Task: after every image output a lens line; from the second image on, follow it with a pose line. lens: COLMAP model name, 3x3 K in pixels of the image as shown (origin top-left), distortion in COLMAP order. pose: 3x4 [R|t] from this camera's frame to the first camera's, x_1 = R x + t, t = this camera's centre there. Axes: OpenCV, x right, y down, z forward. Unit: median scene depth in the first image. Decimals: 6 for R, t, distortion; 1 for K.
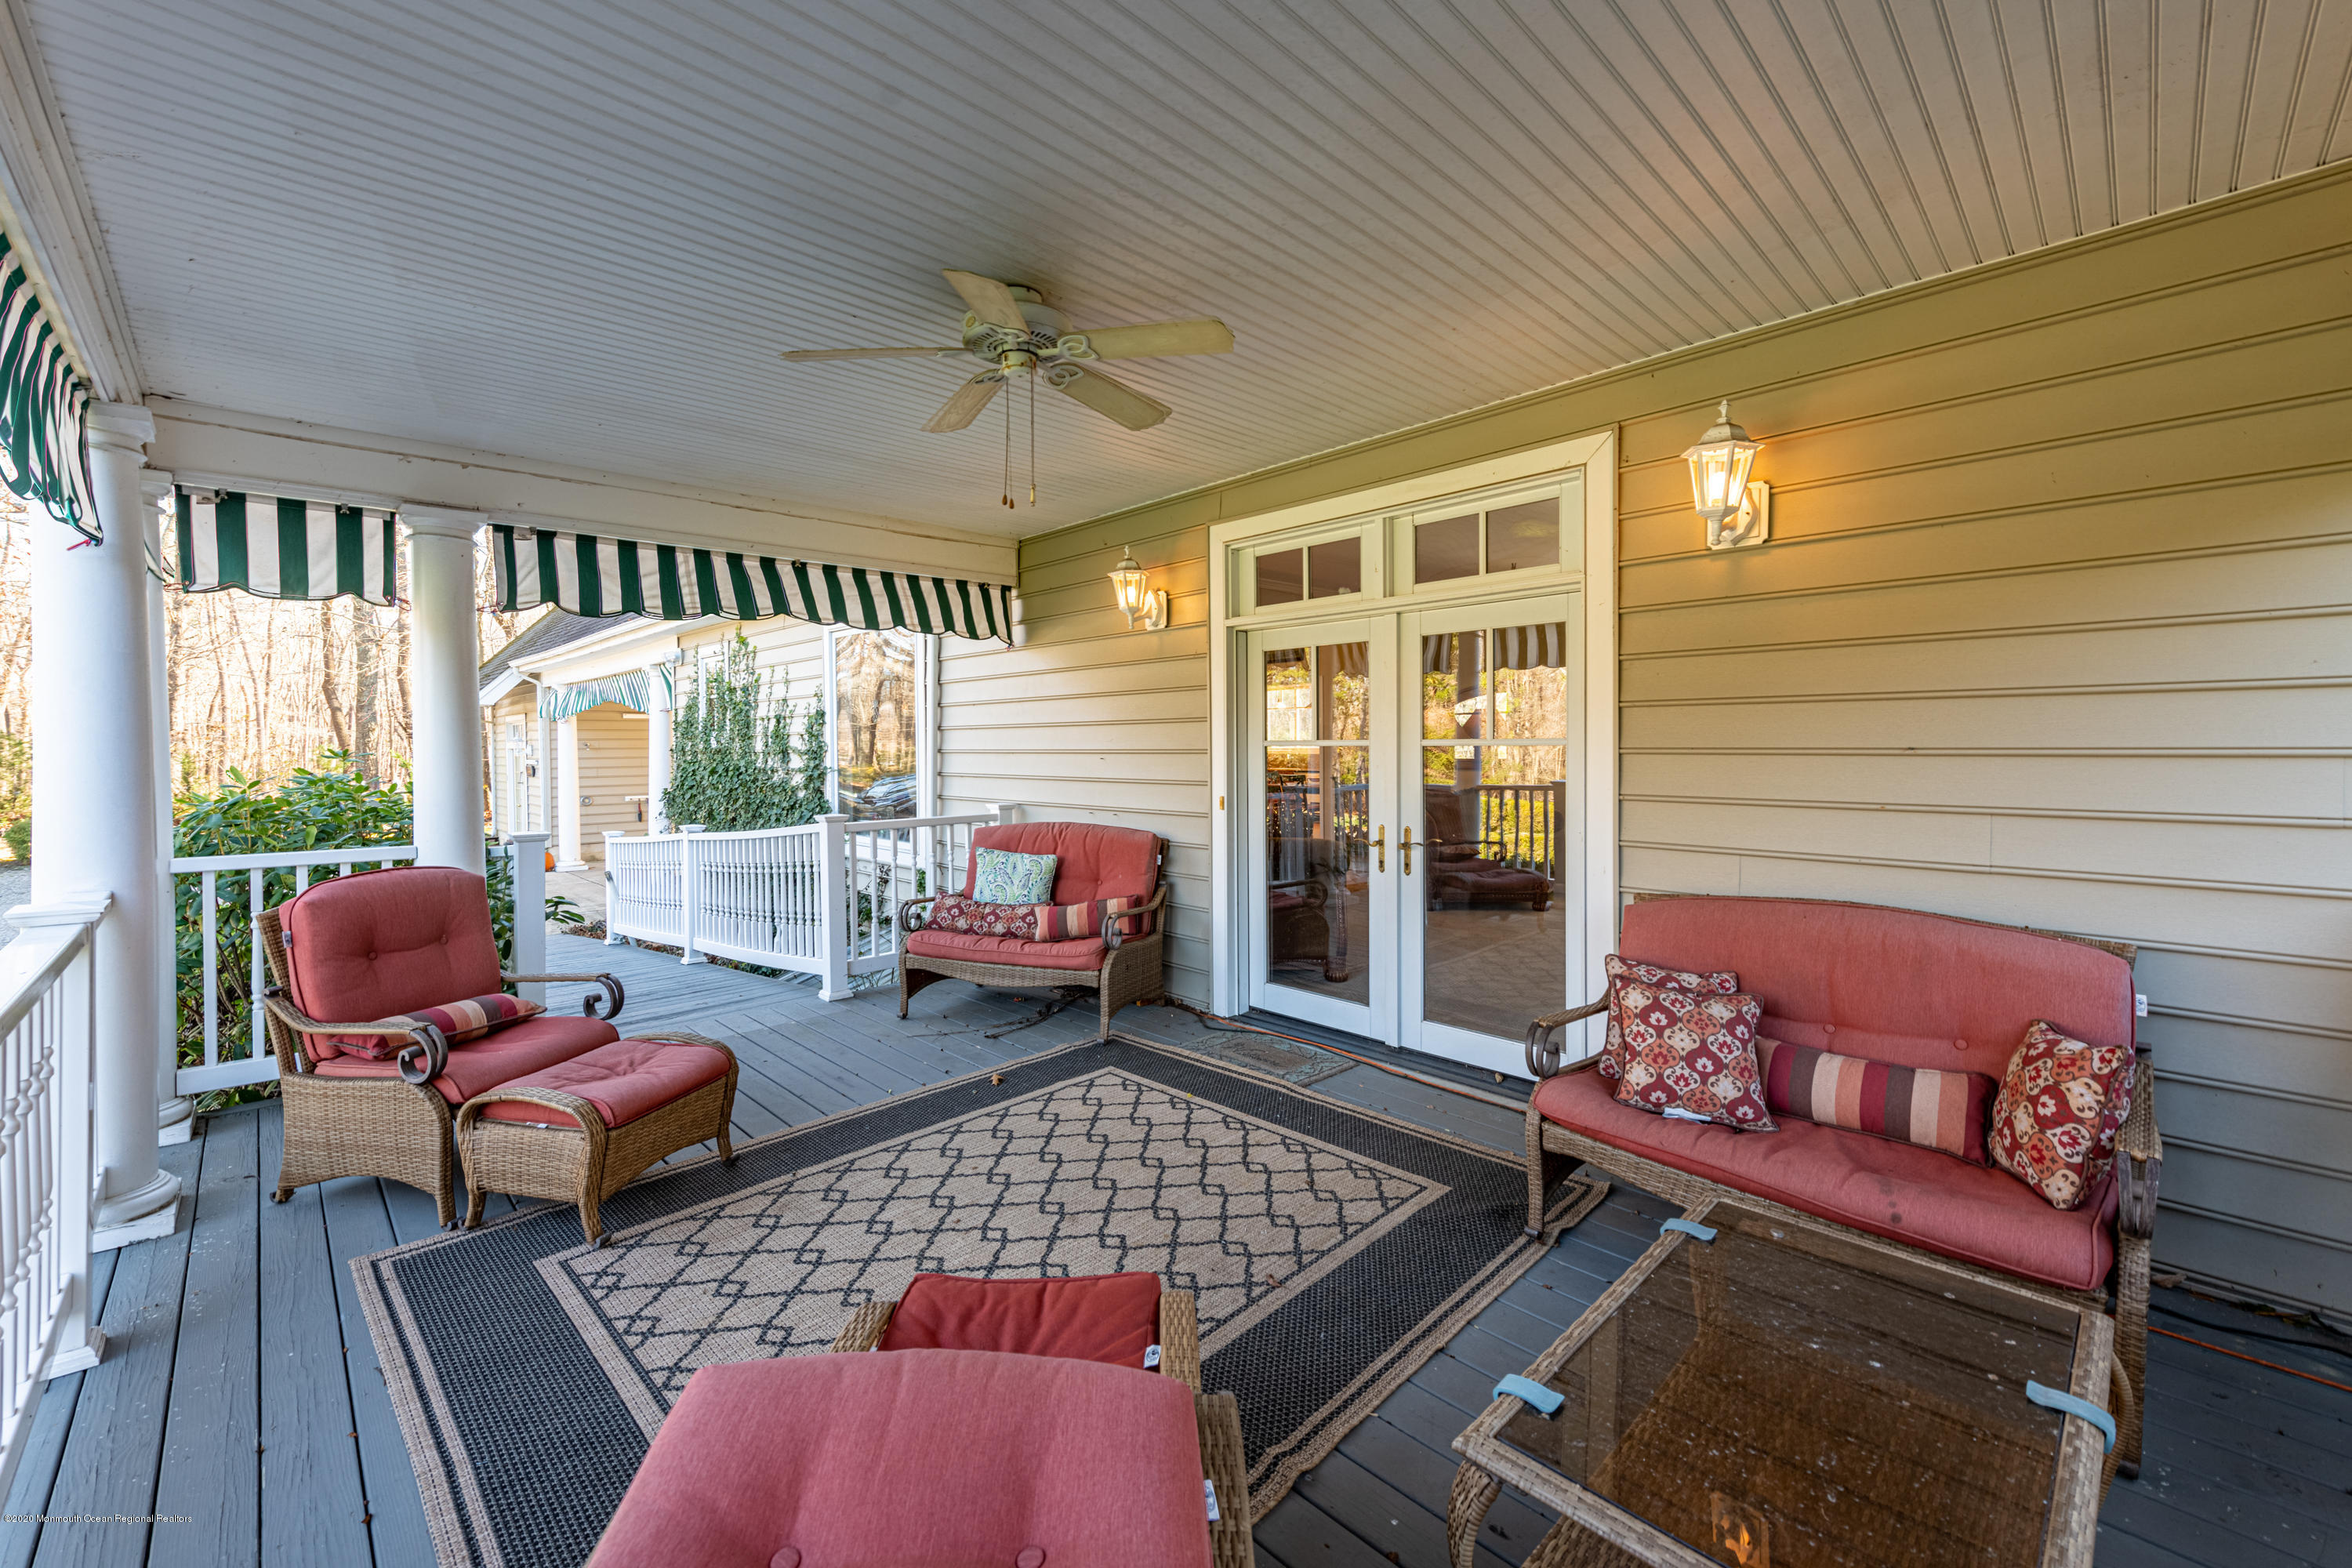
lens RADIAL K [[952.5, 0, 1202.3], [0, 952.5, 777.3], [0, 0, 1]] dist [0.002123, -0.000189]
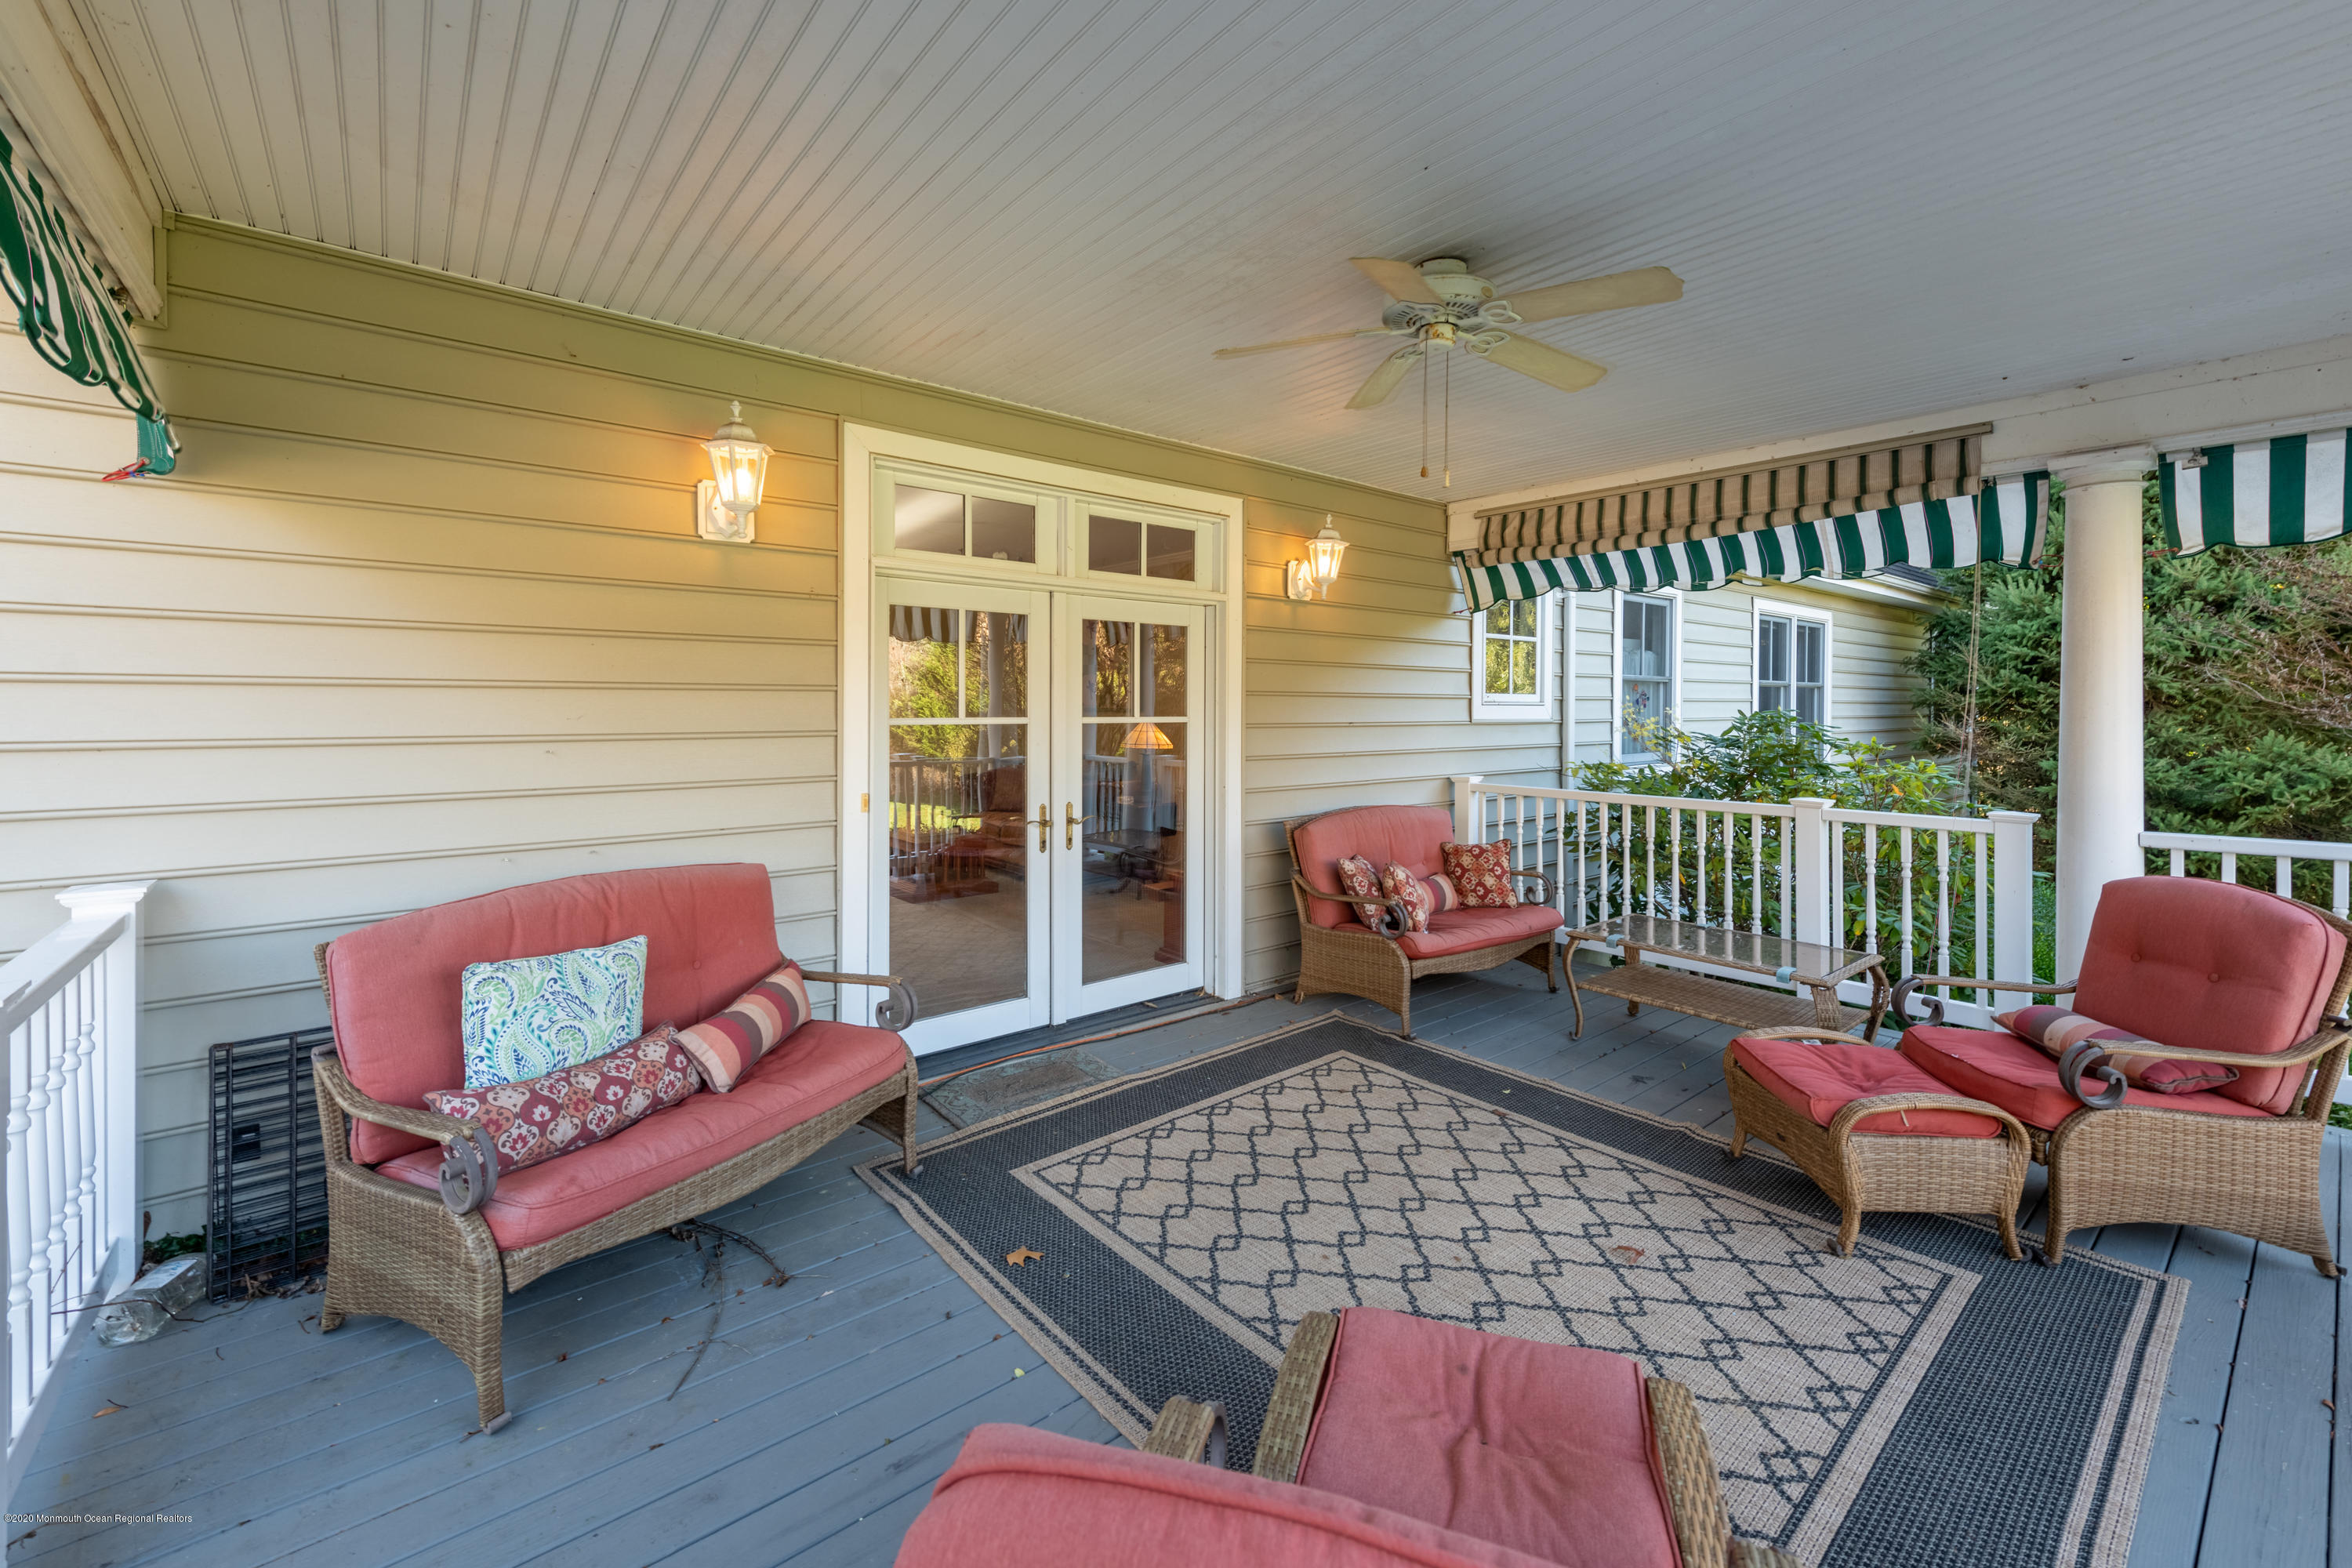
lens RADIAL K [[949.9, 0, 1185.3], [0, 949.9, 726.5], [0, 0, 1]] dist [0.000226, 0.000238]
pose [[0.094714, -0.015118, 0.995390, -0.836336], [0.039603, 0.999150, 0.011406, -0.037801], [-0.994716, 0.038340, 0.095232, 0.828573]]
